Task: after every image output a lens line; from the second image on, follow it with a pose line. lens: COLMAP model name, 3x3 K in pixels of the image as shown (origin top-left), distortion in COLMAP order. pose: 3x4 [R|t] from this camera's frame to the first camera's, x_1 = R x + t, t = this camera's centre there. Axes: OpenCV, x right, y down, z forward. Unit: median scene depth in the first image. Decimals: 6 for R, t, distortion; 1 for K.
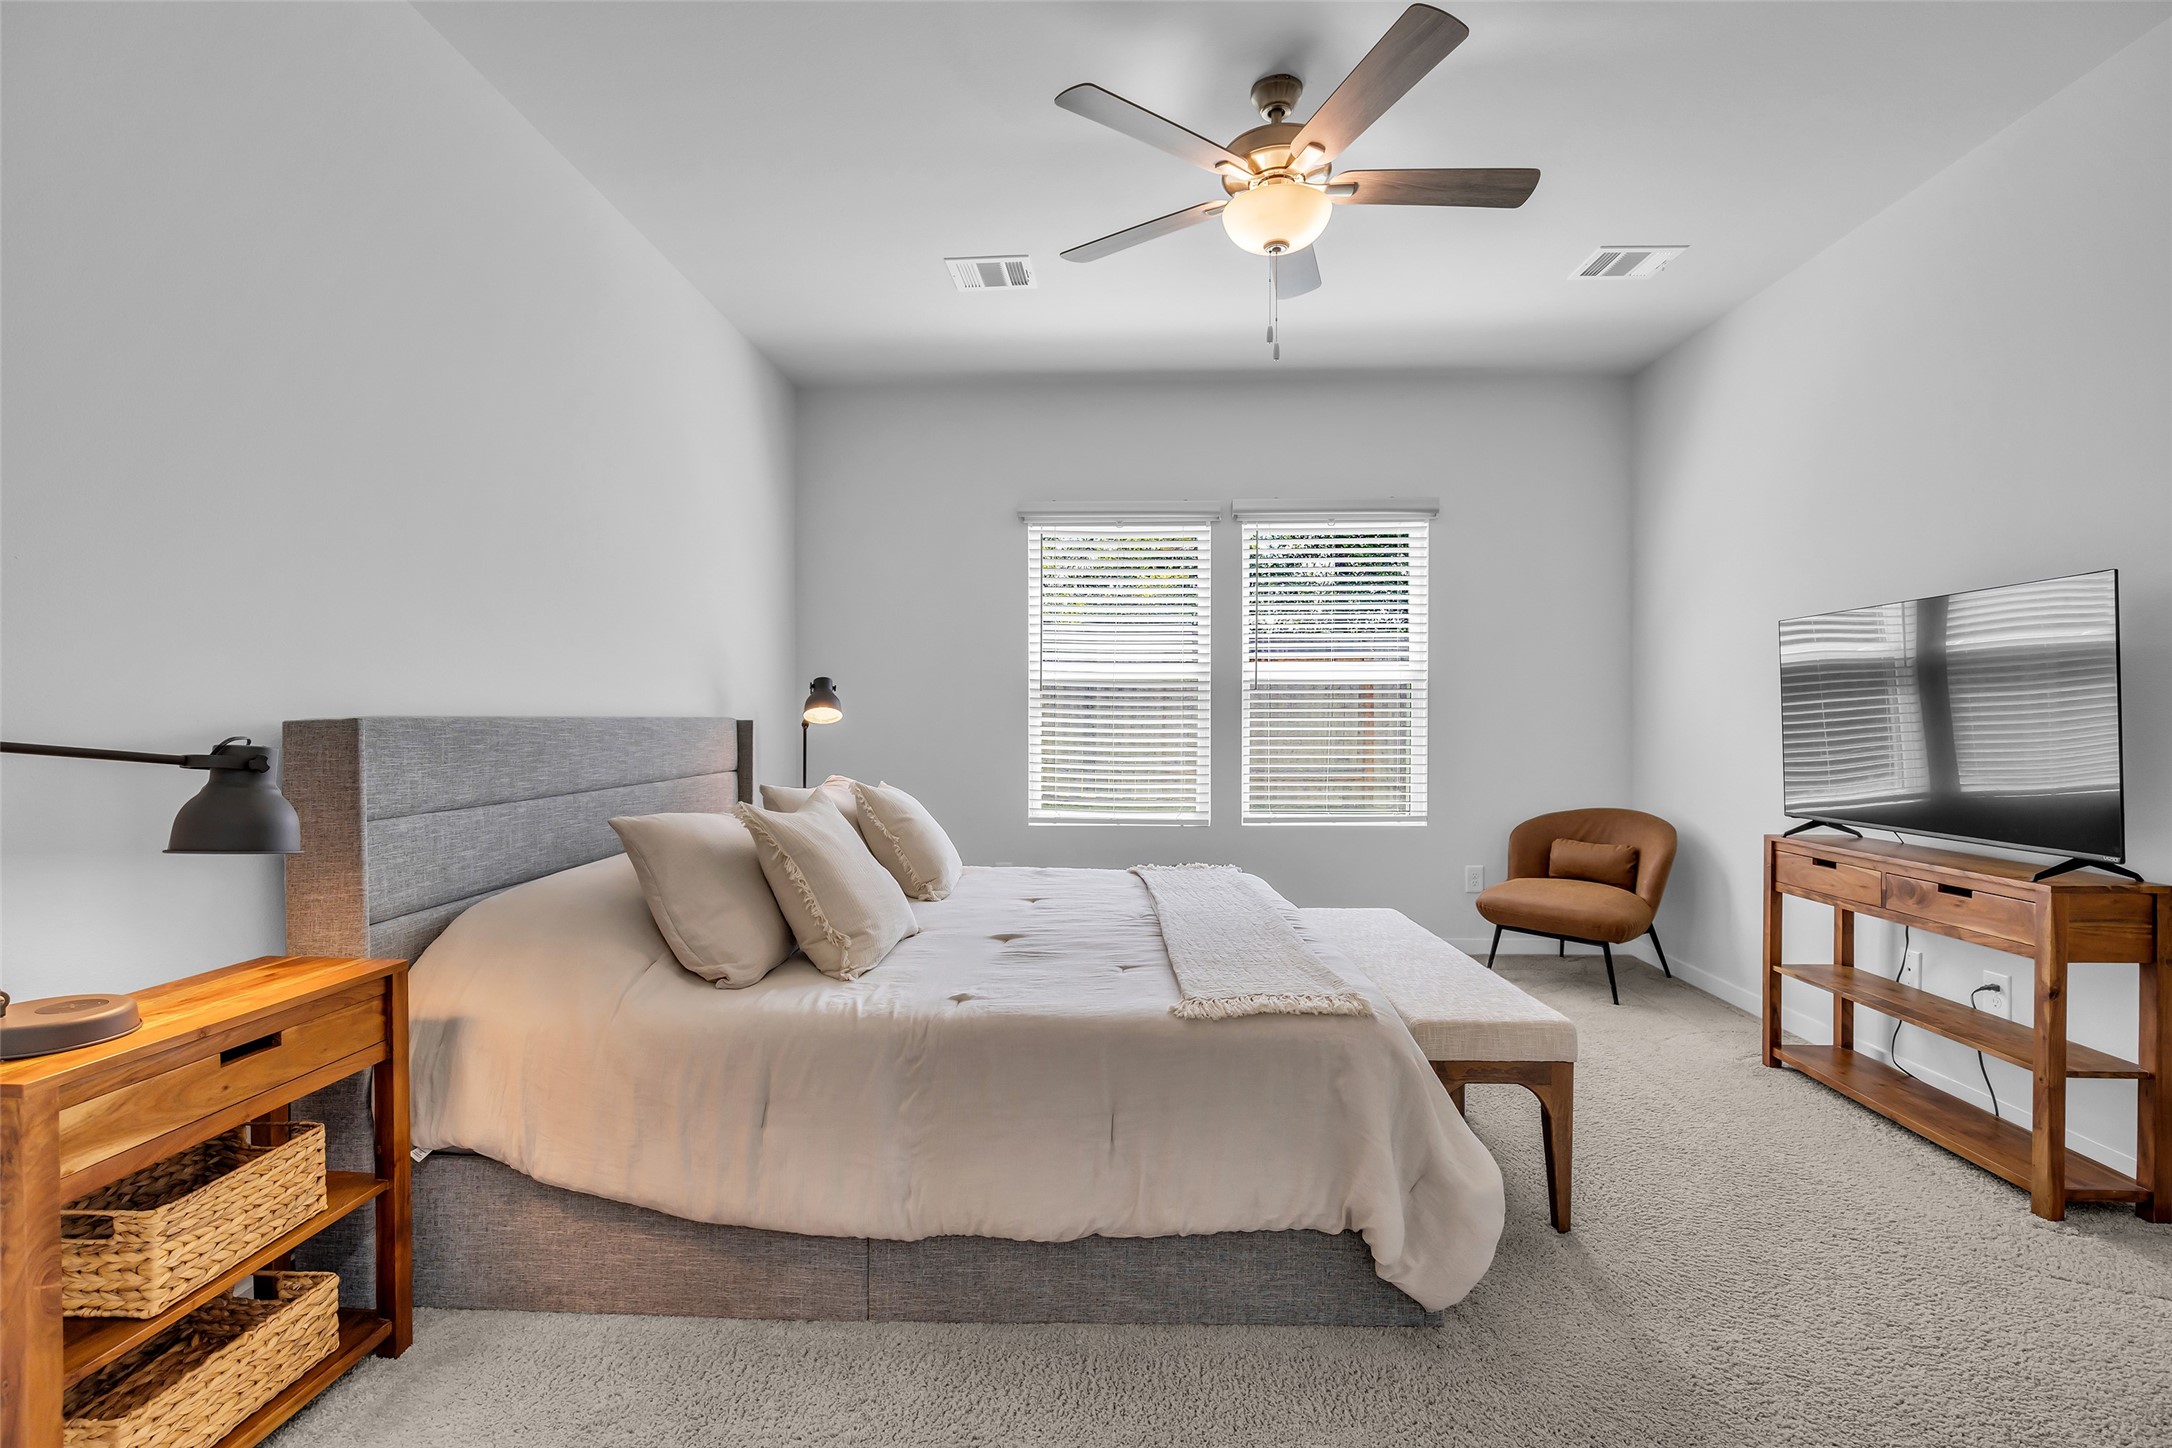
lens RADIAL K [[982.7, 0, 1071.4], [0, 982.7, 717.0], [0, 0, 1]] dist [-0.014217, -0.000010]
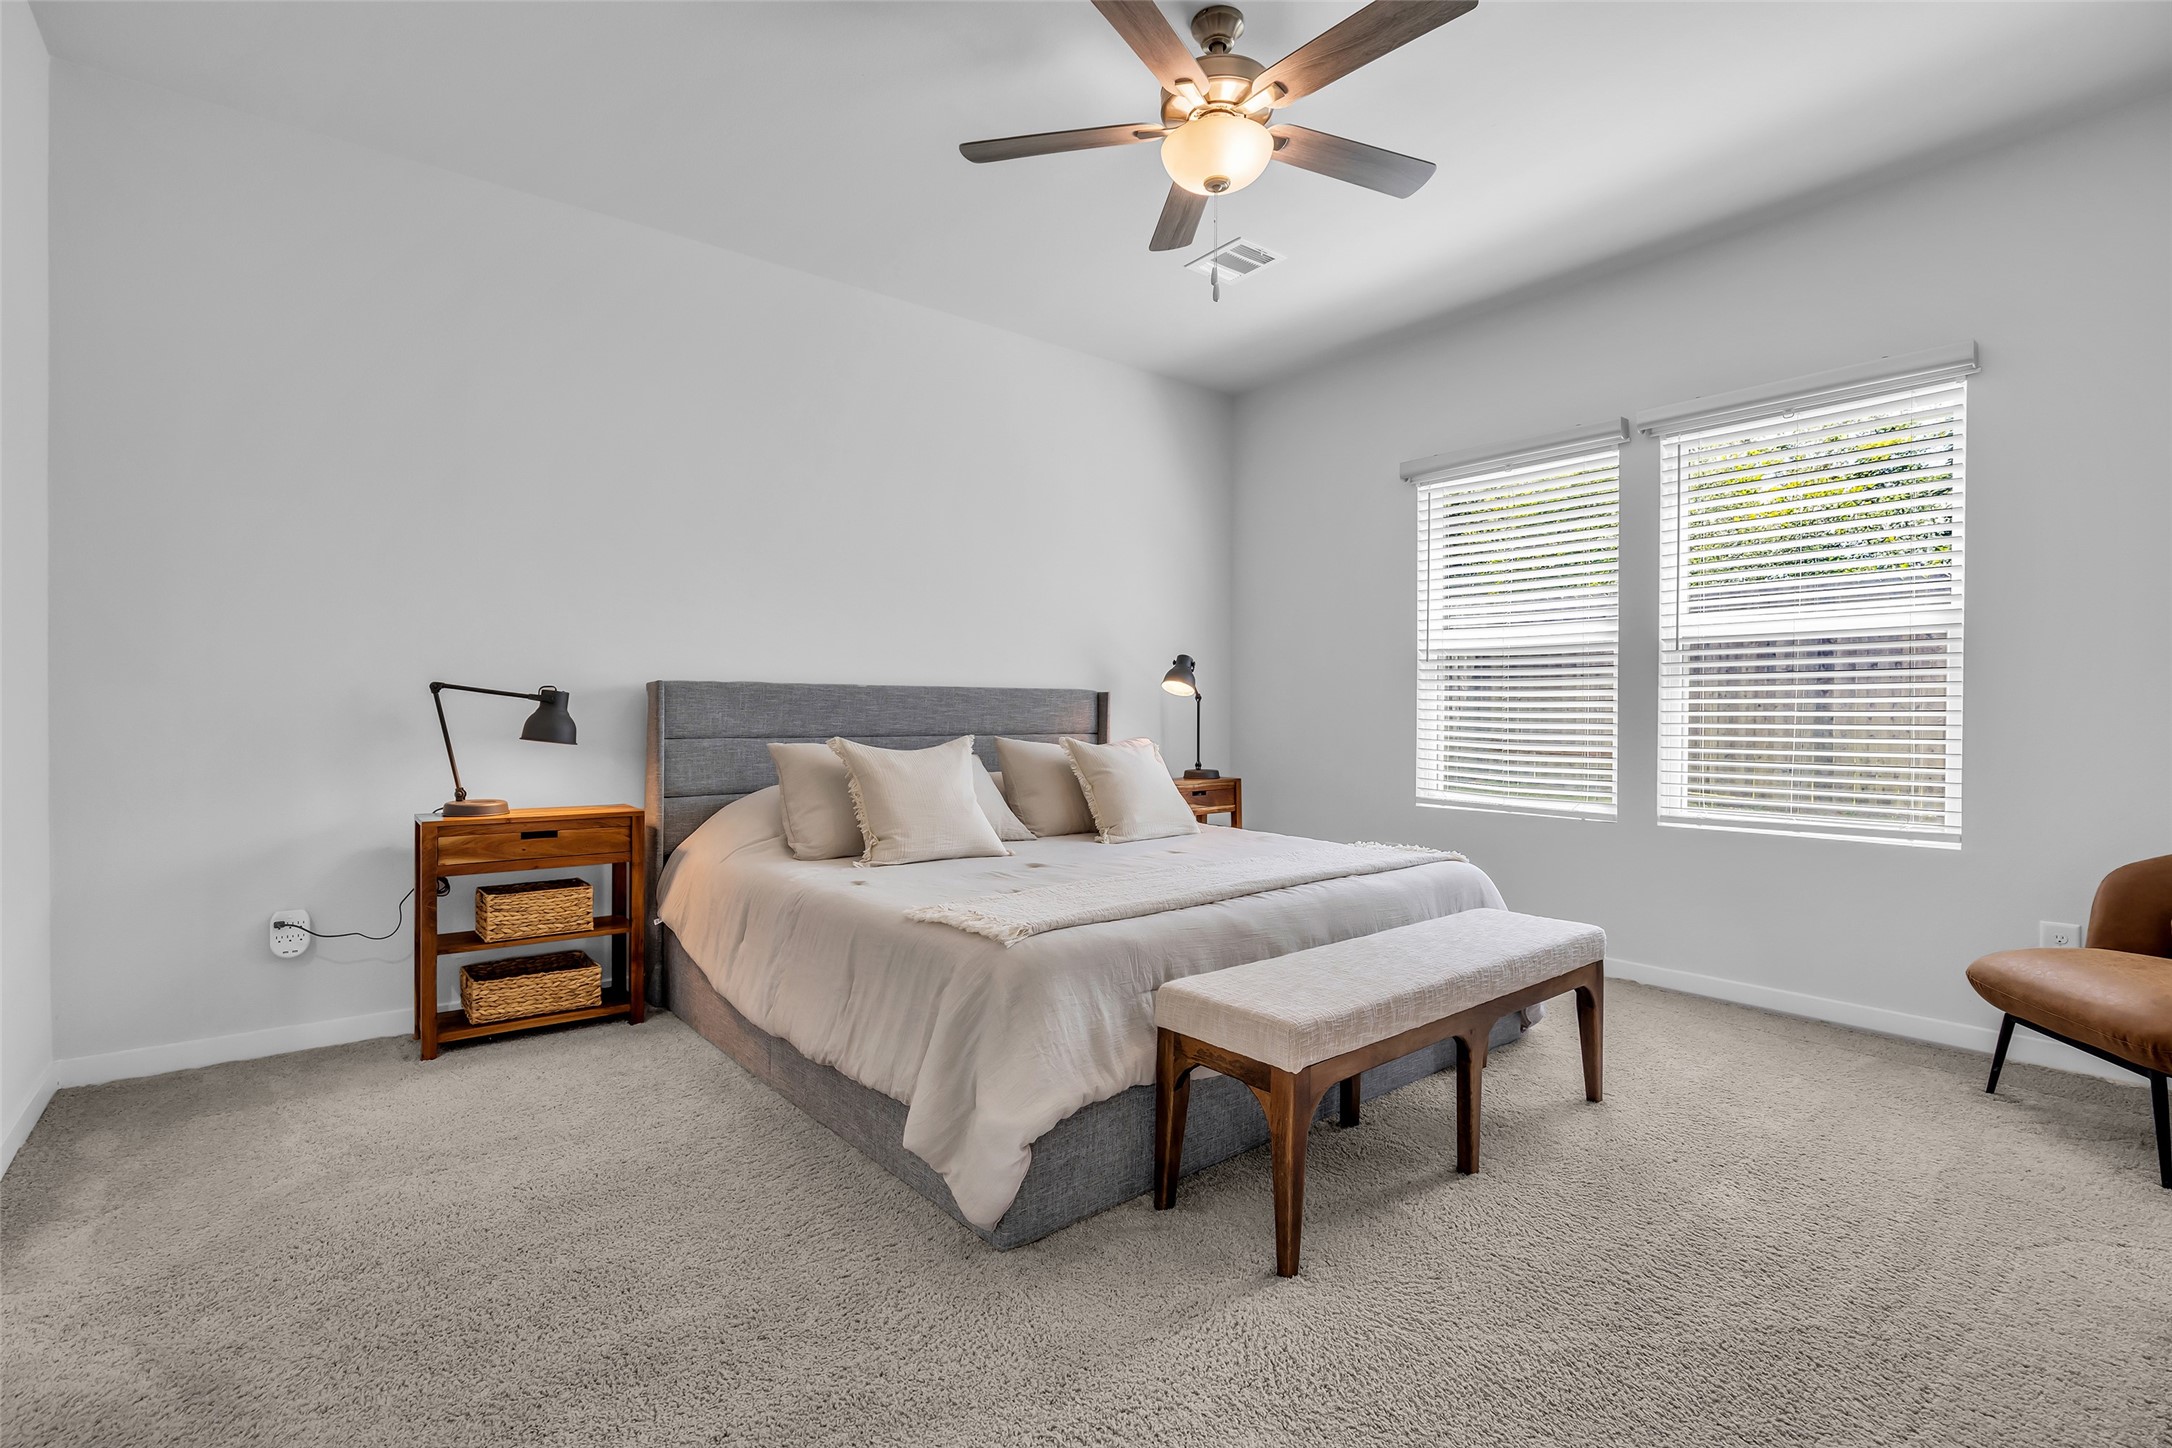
lens RADIAL K [[982.7, 0, 1078.0], [0, 982.7, 702.1], [0, 0, 1]] dist [-0.014217, -0.000010]
pose [[0.666840, -0.004036, -0.745190, 0.451274], [-0.004217, 0.999949, -0.009190, 0.021846], [0.745189, 0.009271, 0.666788, 0.139227]]
